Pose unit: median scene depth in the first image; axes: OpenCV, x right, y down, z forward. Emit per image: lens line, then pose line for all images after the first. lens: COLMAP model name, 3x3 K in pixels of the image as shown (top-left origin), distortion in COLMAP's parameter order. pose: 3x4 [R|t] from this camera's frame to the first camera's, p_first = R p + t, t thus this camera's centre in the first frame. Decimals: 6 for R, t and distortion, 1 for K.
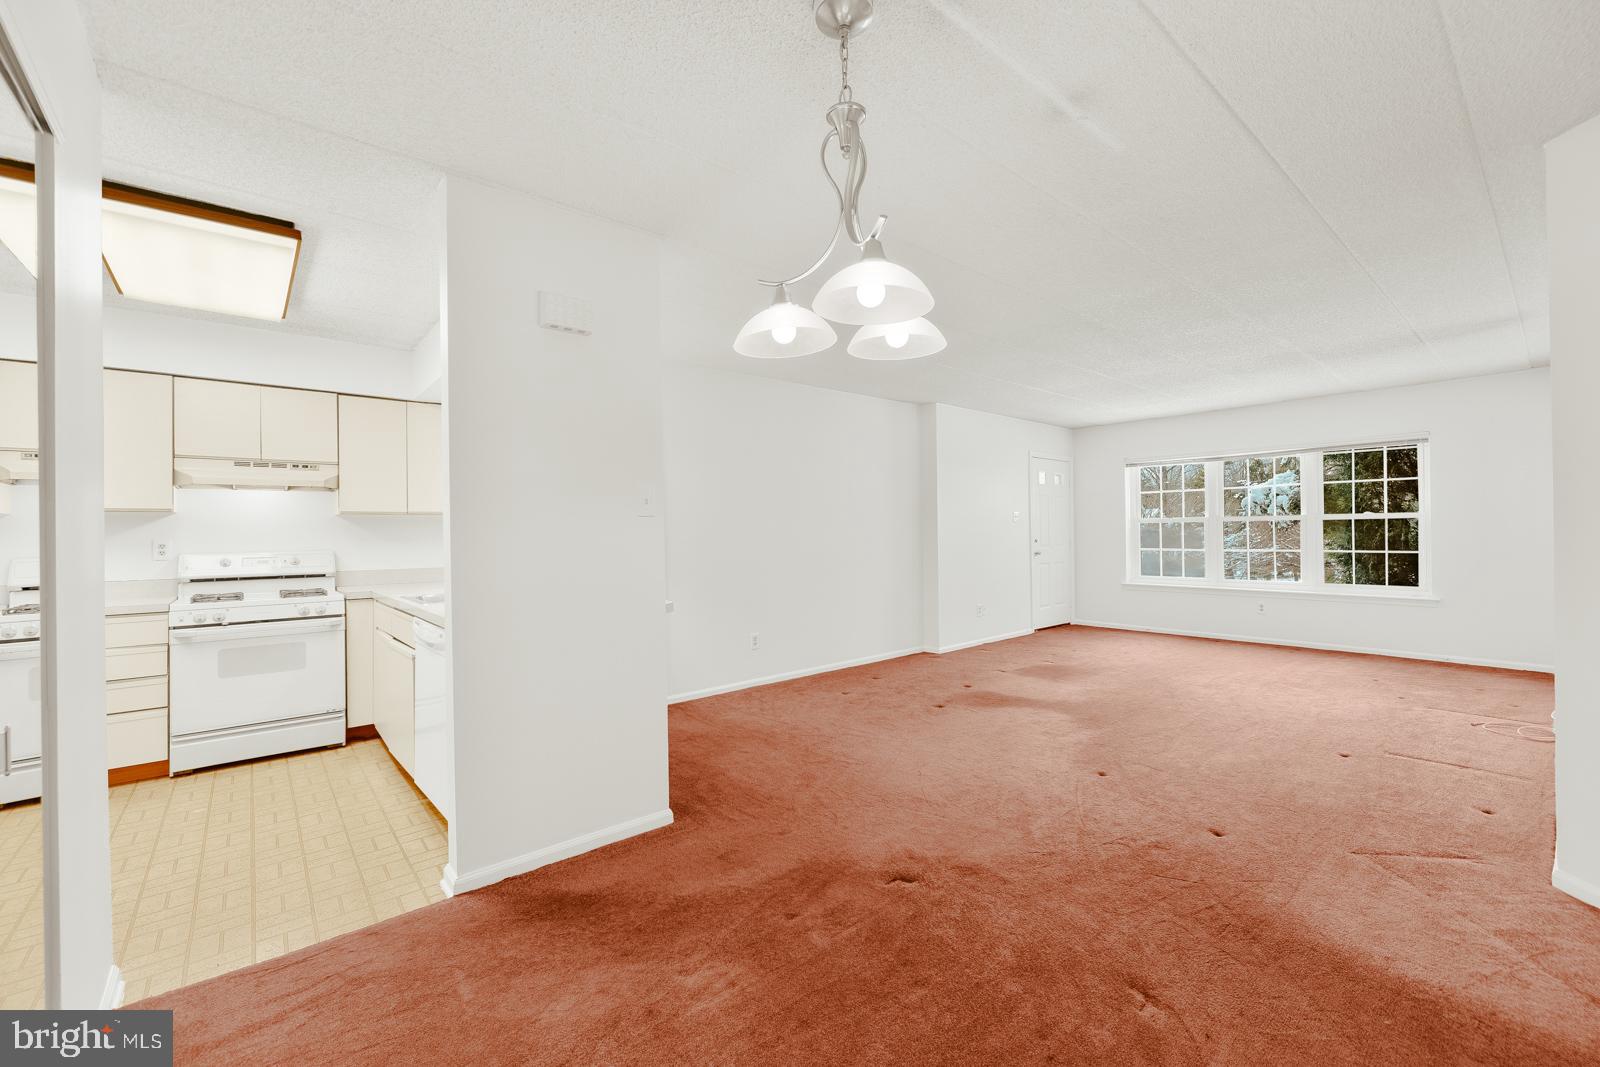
lens RADIAL K [[644.8, 0, 804.8], [0, 644.8, 537.6], [0, 0, 1]] dist [-0.000208, -0.000104]
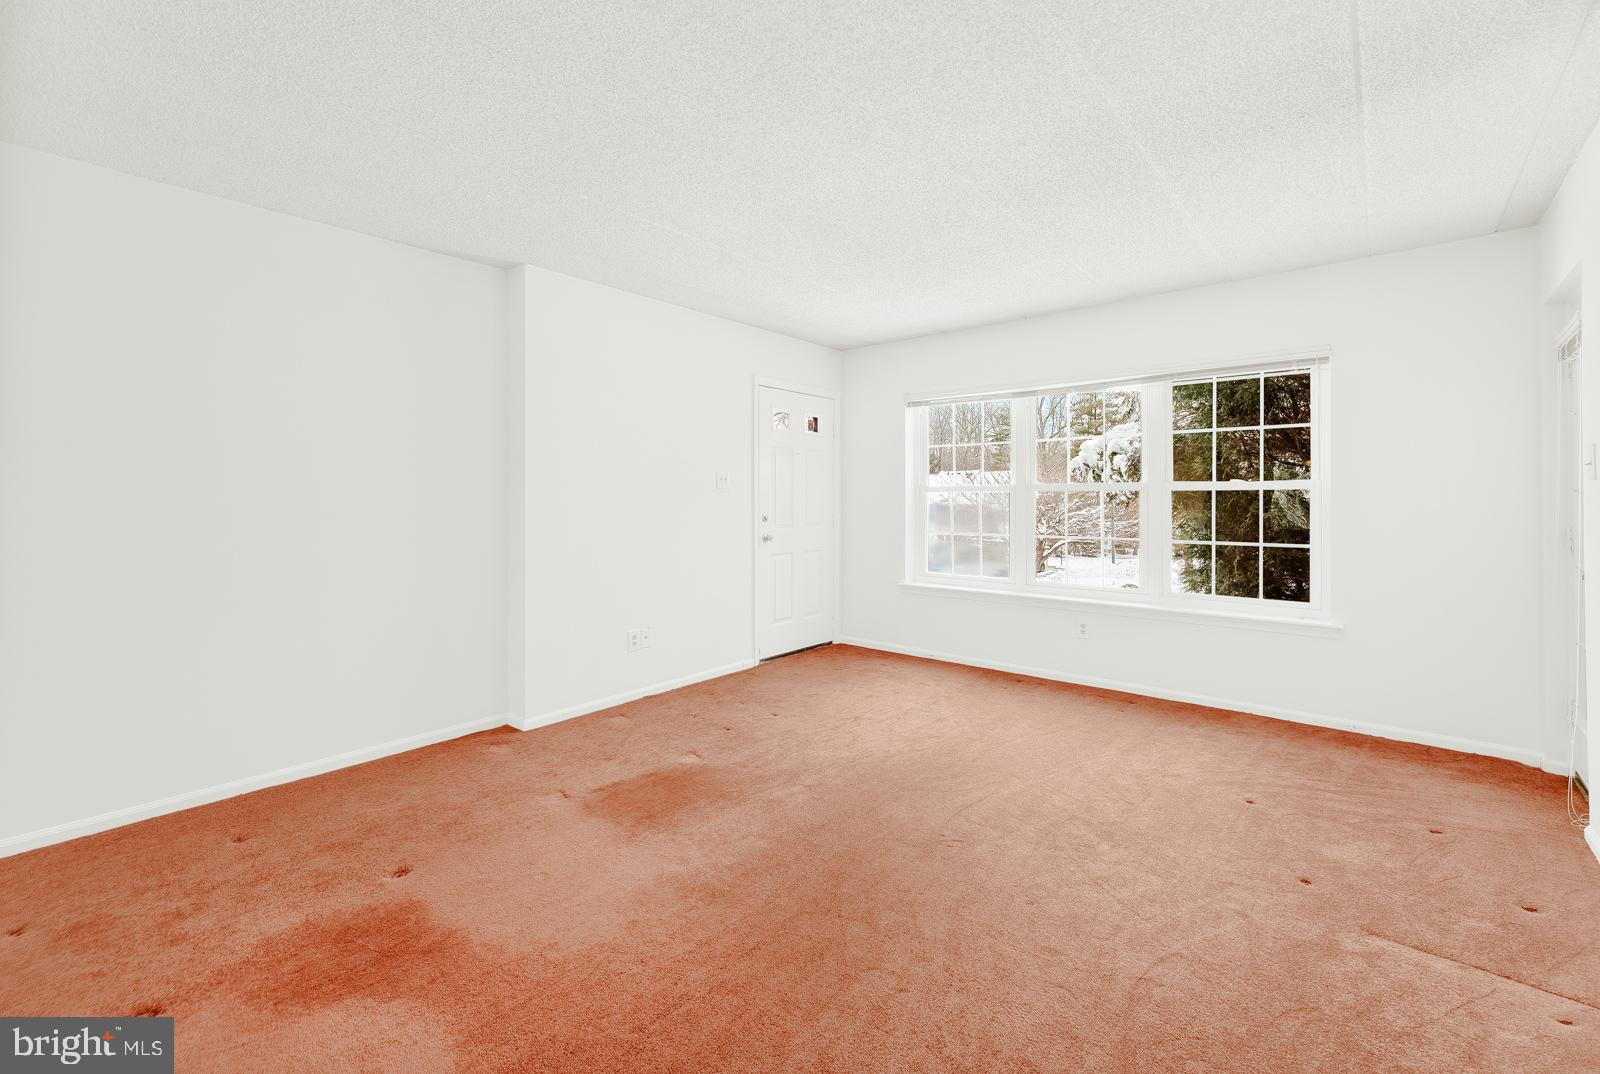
lens RADIAL K [[685.2, 0, 795.9], [0, 685.2, 506.6], [0, 0, 1]] dist [-0.001750, -0.000118]
pose [[0.987703, 0.008731, 0.156099, 0.346321], [-0.009558, 0.999944, 0.004547, -0.012212], [-0.156051, -0.005983, 0.987731, 0.406408]]
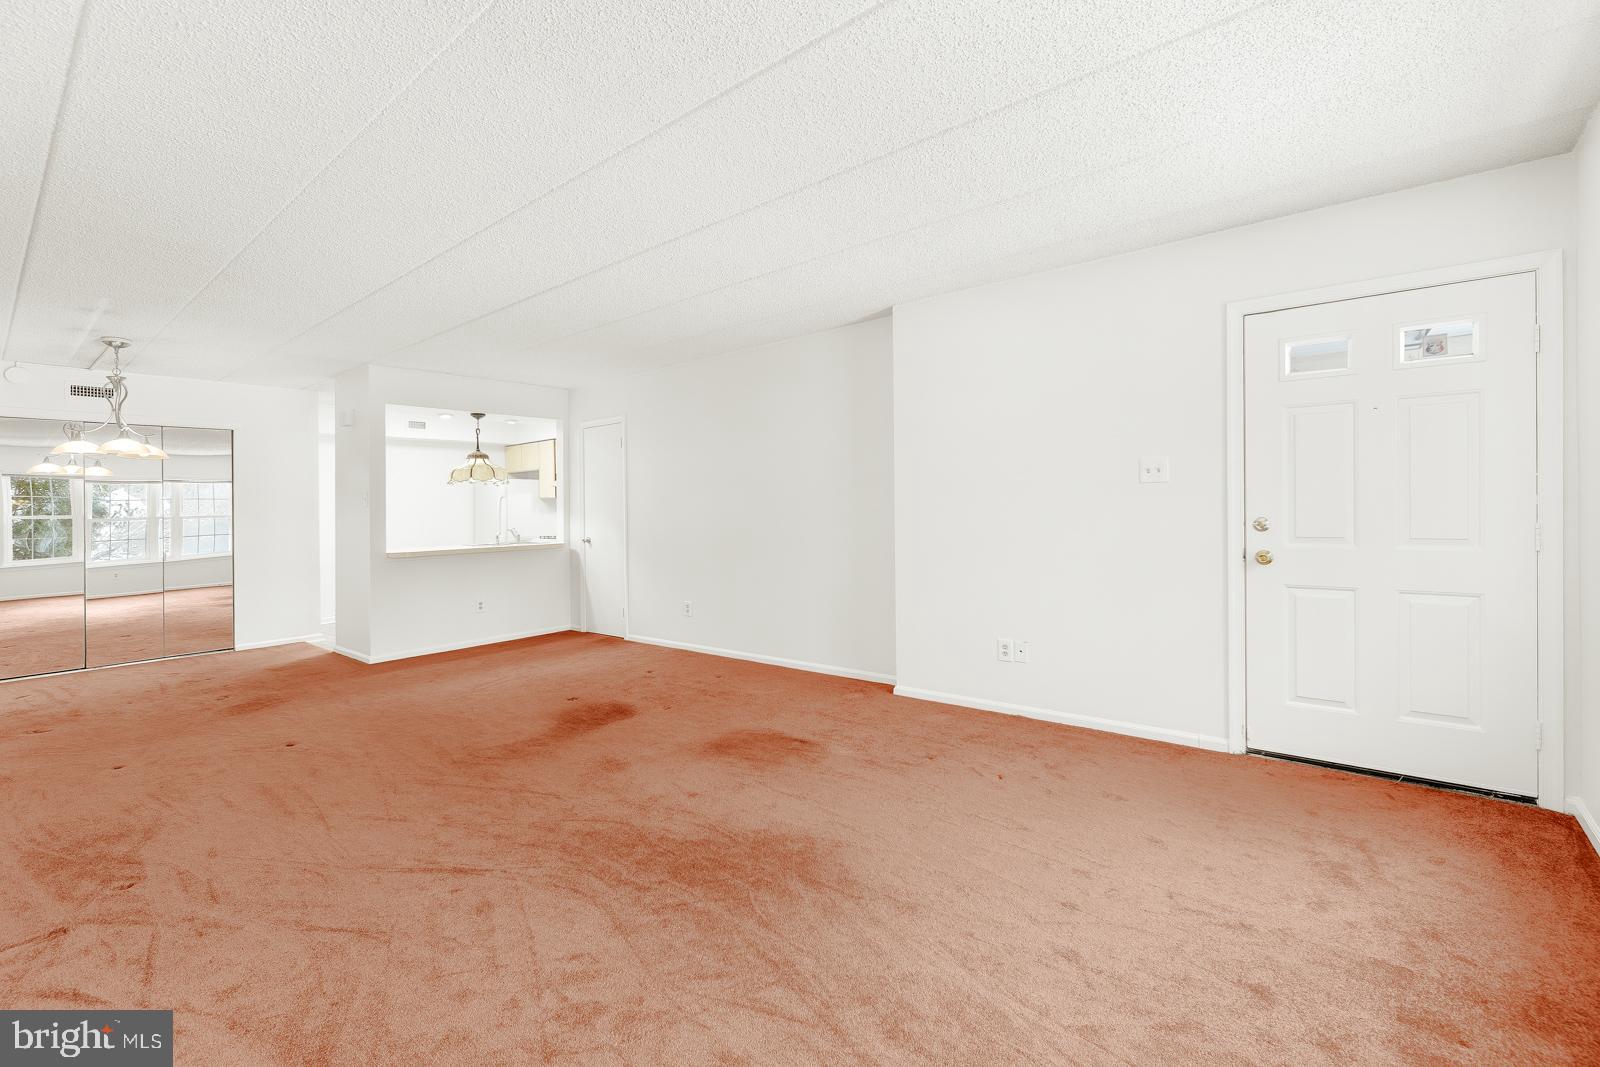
lens RADIAL K [[632.3, 0, 832.7], [0, 632.3, 501.2], [0, 0, 1]] dist [-0.000966, -0.000074]
pose [[0.221395, -0.002902, -0.975180, 0.826305], [0.014813, 0.999890, 0.000387, -0.017346], [0.975072, -0.014531, 0.221413, 0.804090]]
